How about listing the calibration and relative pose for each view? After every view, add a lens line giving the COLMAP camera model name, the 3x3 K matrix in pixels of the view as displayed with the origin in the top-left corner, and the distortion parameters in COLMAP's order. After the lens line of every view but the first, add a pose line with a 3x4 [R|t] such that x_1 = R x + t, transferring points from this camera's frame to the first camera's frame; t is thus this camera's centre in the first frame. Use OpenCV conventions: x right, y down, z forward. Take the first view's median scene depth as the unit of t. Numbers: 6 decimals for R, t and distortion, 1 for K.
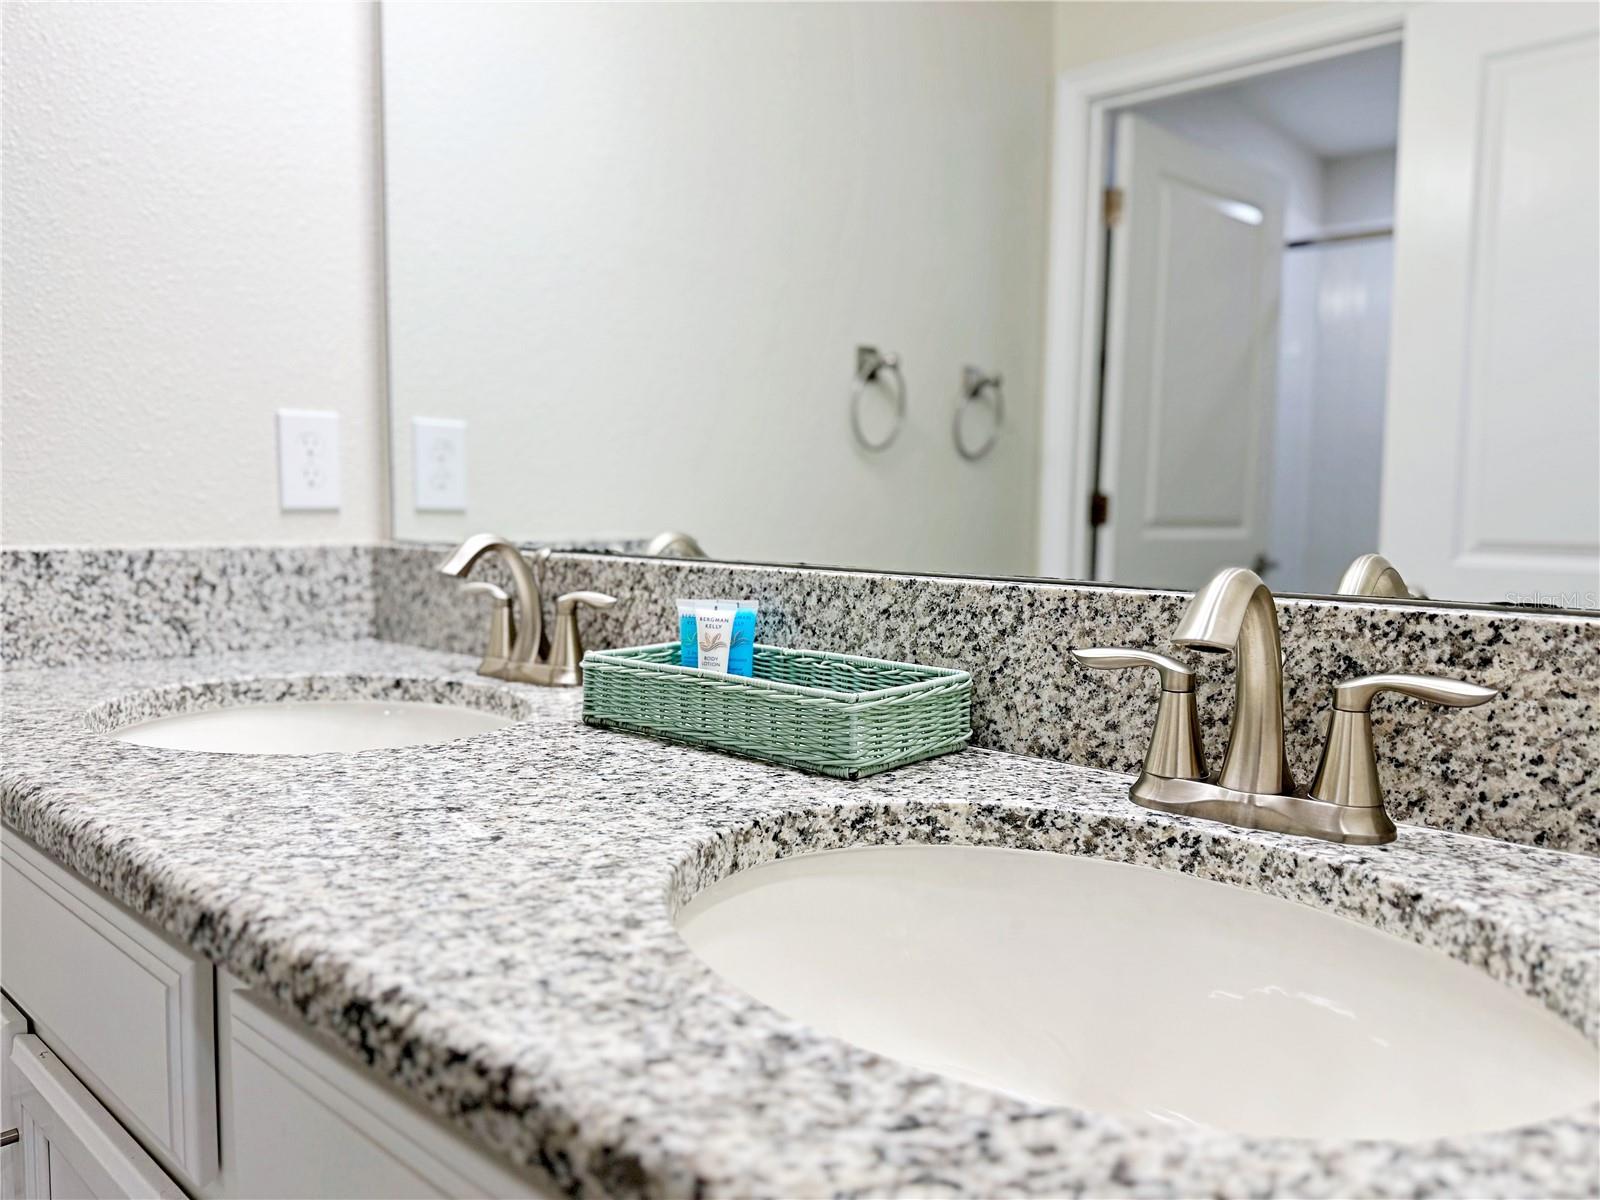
lens RADIAL K [[1113.0, 0, 793.7], [0, 1113.0, 607.1], [0, 0, 1]] dist [0.011686, -0.025765]
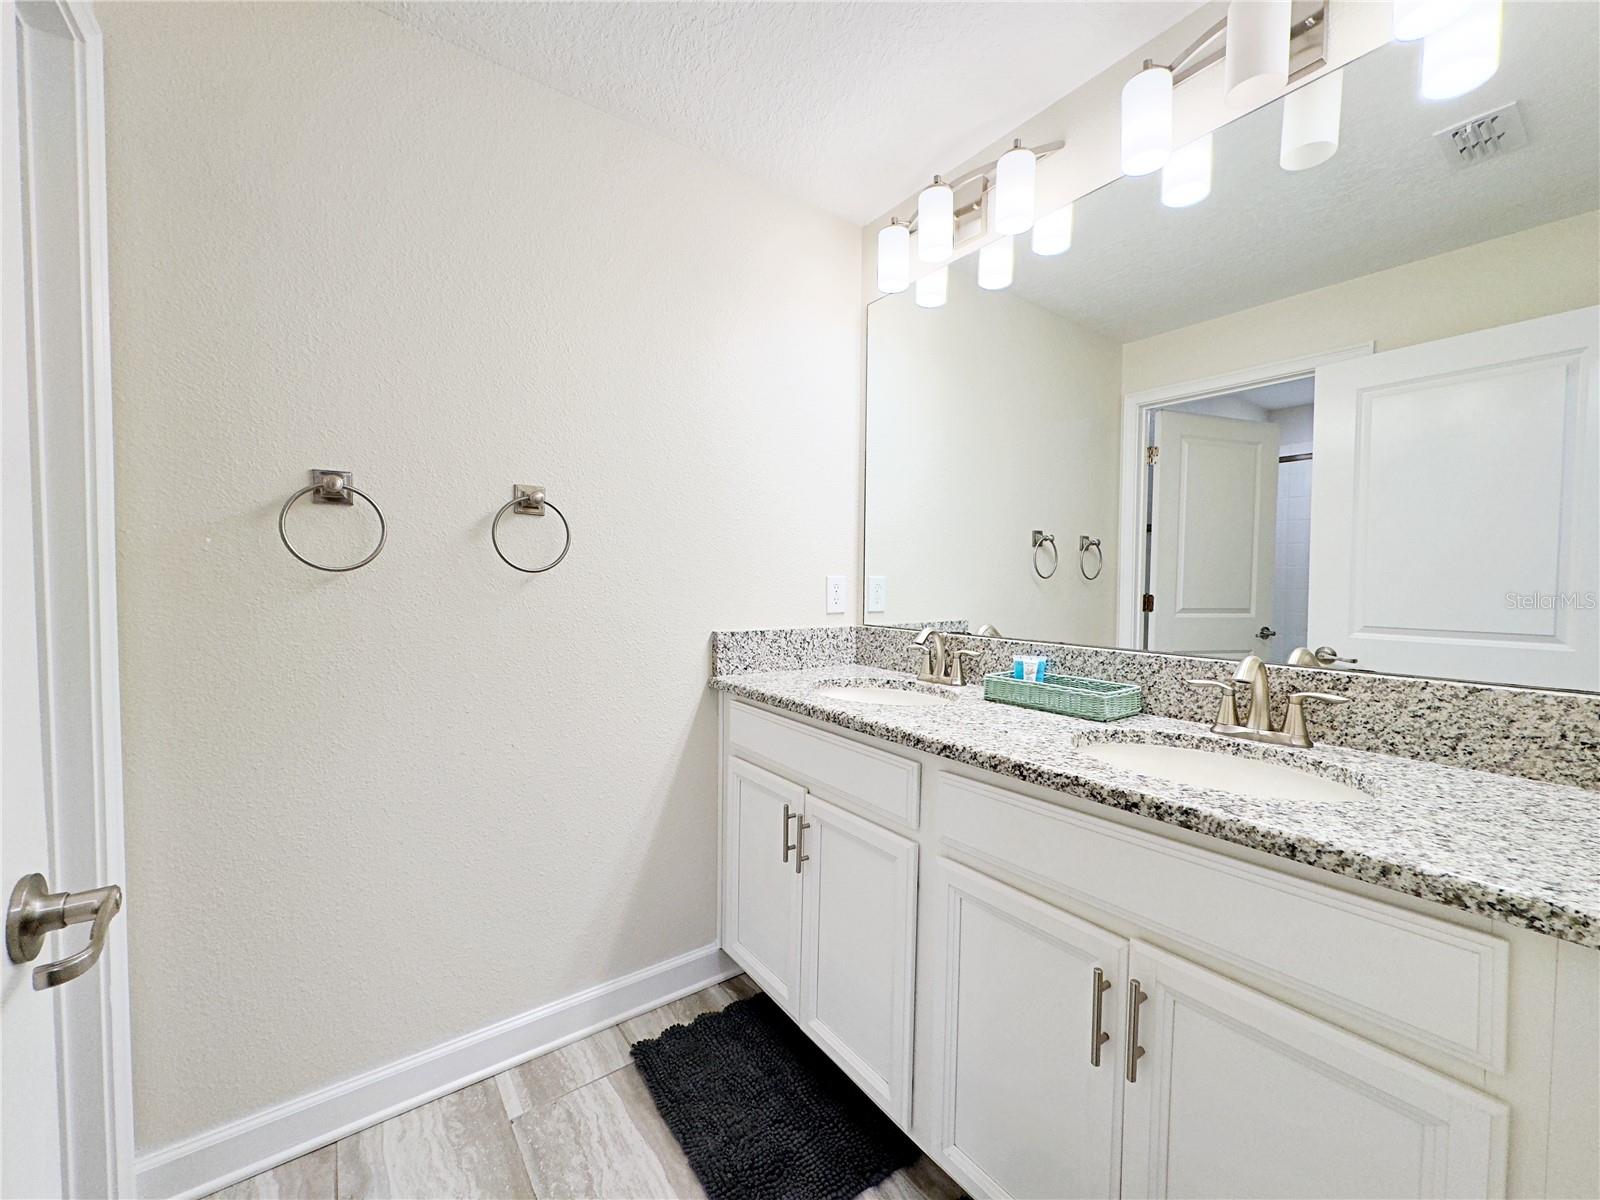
lens RADIAL K [[633.1, 0, 799.2], [0, 633.1, 597.4], [0, 0, 1]] dist [-0.003961, 0.000605]
pose [[0.980156, 0.006749, -0.198111, -0.401262], [-0.019853, 0.997737, -0.064232, -0.048091], [0.197229, 0.066891, 0.978073, -0.800764]]
